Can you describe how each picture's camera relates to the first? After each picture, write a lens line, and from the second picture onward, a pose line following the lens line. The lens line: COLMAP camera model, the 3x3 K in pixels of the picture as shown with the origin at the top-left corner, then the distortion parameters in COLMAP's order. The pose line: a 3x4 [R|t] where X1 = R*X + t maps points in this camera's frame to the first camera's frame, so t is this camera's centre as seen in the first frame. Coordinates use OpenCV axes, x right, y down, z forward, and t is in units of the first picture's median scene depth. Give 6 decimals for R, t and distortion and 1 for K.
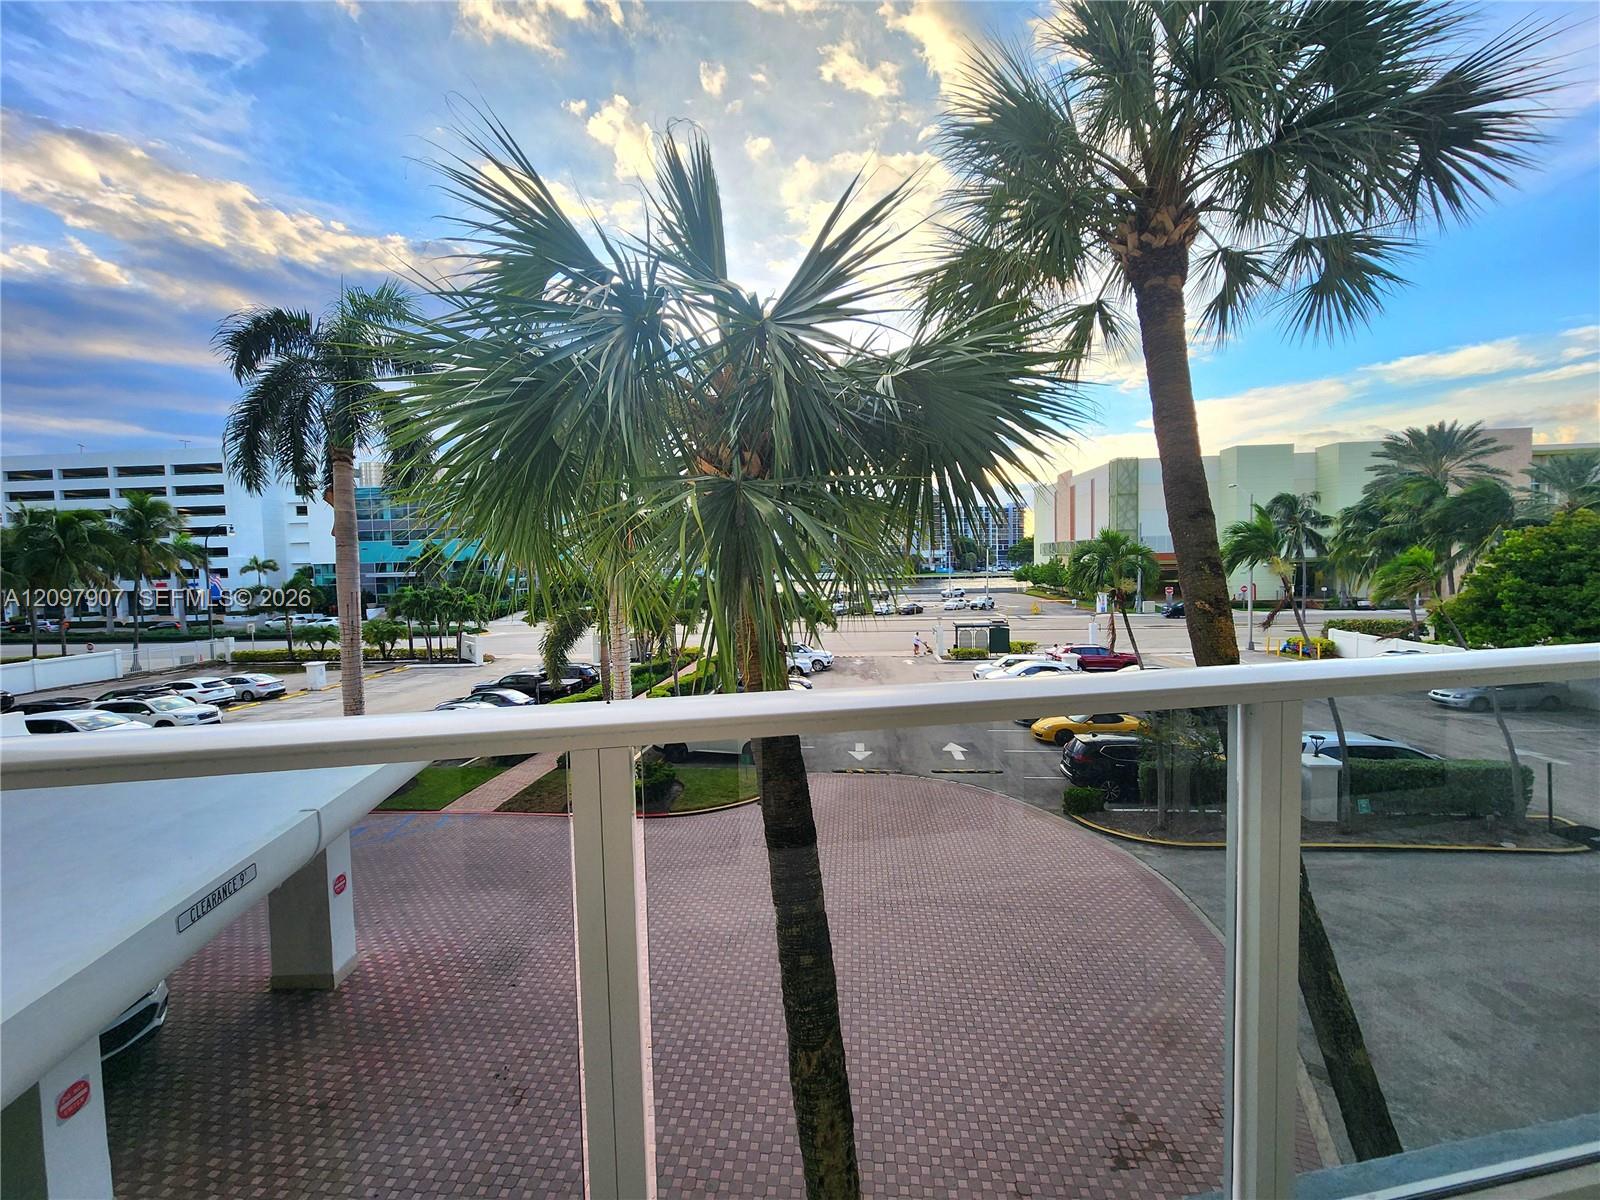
lens RADIAL K [[662.2, 0, 805.3], [0, 662.2, 595.8], [0, 0, 1]] dist [0.000151, -0.000089]
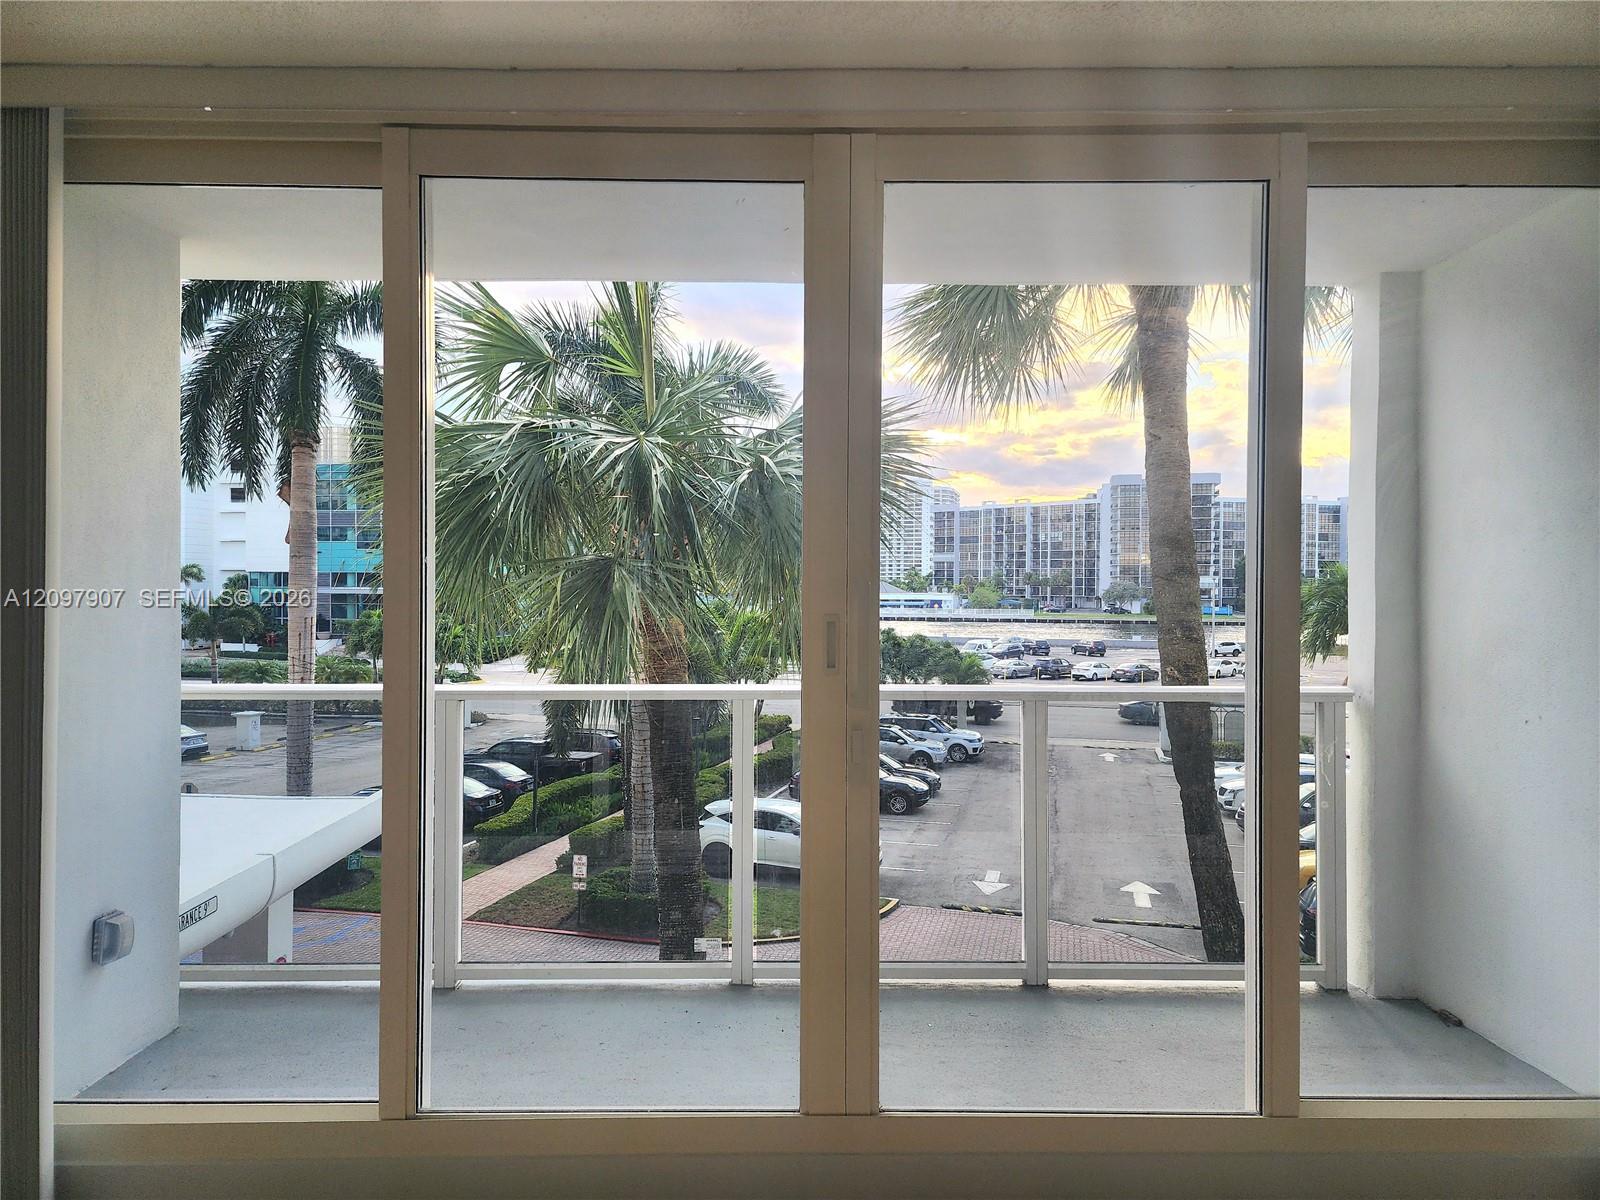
lens RADIAL K [[1068.5, 0, 800.0], [0, 1068.5, 600.0], [0, 0, 1]] dist [0.054488, -0.000907]
pose [[0.985871, 0.031151, -0.164585, 0.056439], [-0.037424, 0.998681, -0.035147, -0.002383], [0.163273, 0.040810, 0.985736, -0.094835]]
